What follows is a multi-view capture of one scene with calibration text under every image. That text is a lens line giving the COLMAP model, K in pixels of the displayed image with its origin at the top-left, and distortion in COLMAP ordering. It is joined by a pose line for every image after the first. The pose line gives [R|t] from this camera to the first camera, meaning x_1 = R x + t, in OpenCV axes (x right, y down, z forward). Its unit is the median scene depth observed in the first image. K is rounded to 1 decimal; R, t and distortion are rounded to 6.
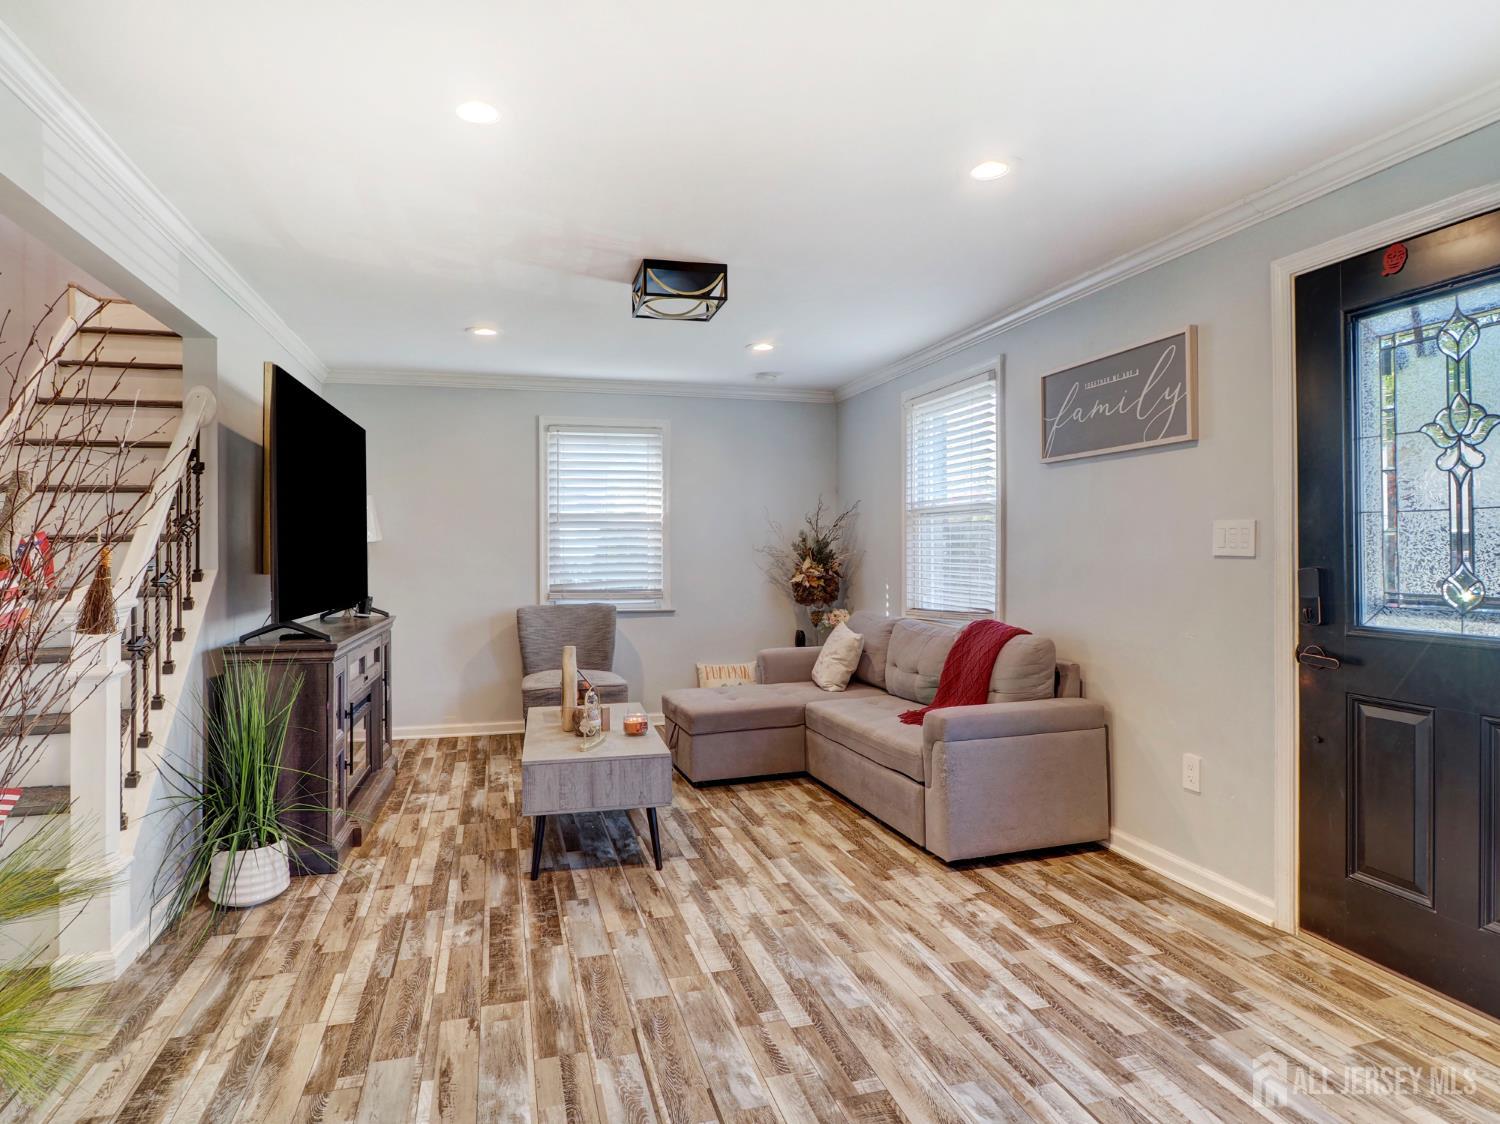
lens RADIAL K [[859.3, 0, 744.0], [0, 859.3, 560.8], [0, 0, 1]] dist [-0.006589, -0.005388]
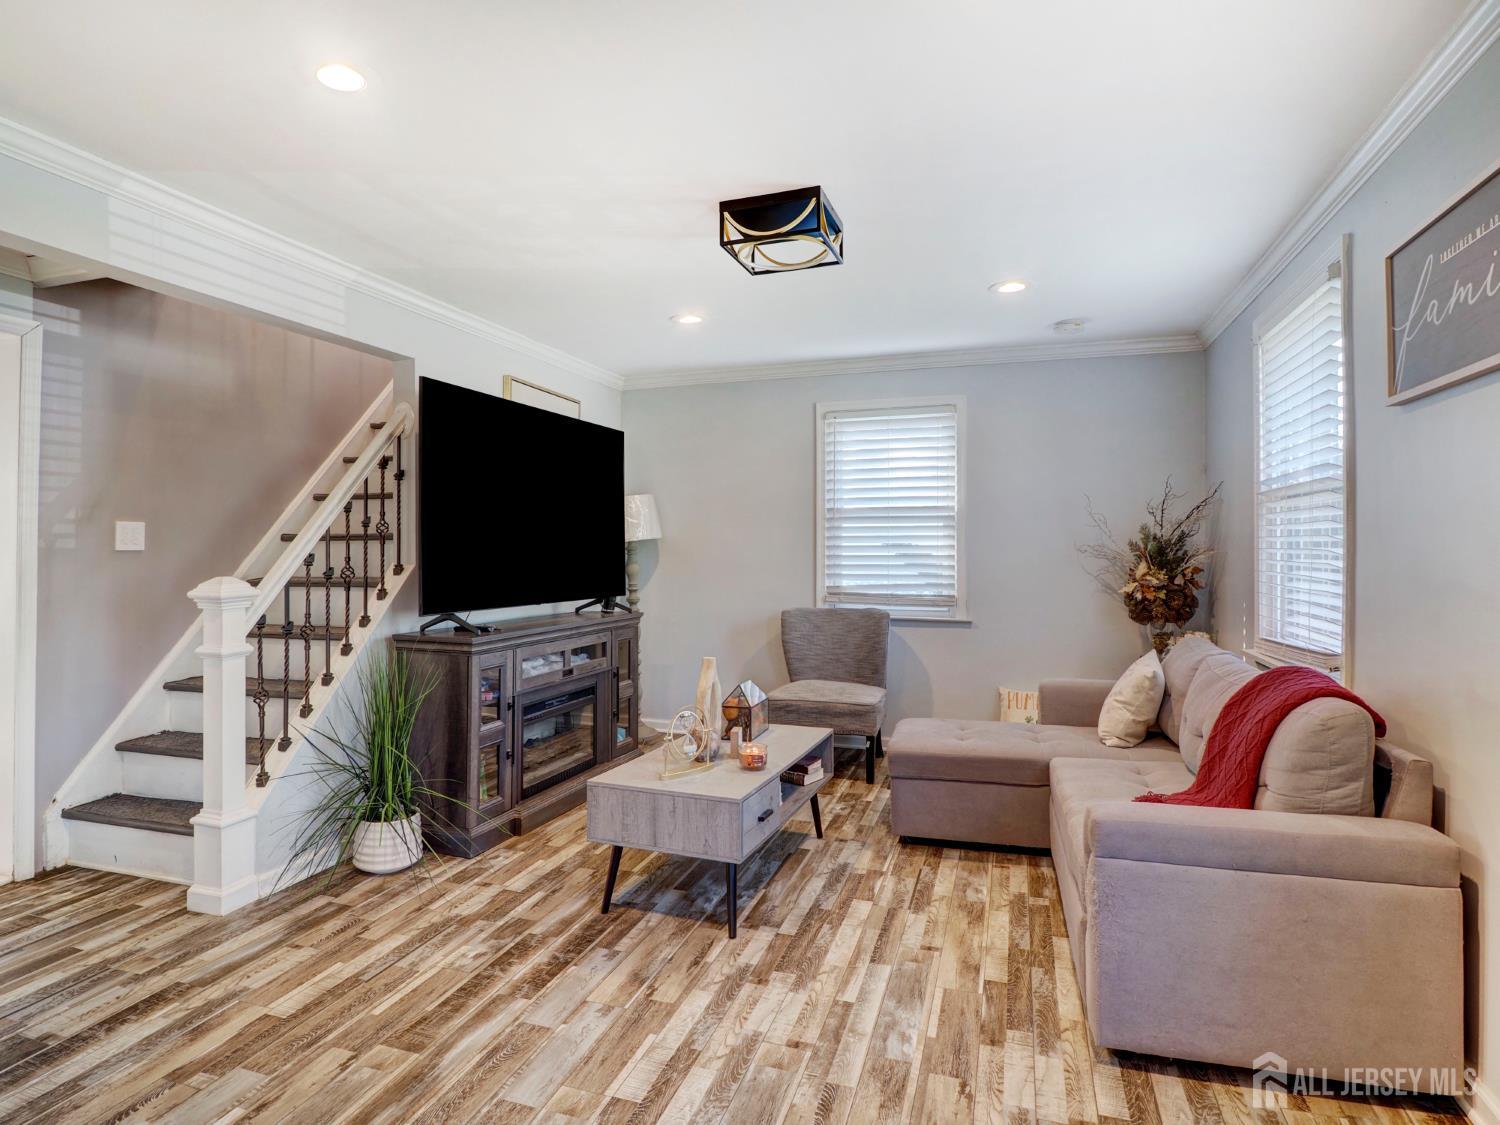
lens RADIAL K [[859.3, 0, 741.7], [0, 859.3, 548.7], [0, 0, 1]] dist [-0.006589, -0.005388]
pose [[0.818135, 0.006768, -0.574987, 0.371541], [-0.012327, 0.999907, -0.005769, -0.009121], [0.574894, 0.011807, 0.818142, 0.319367]]
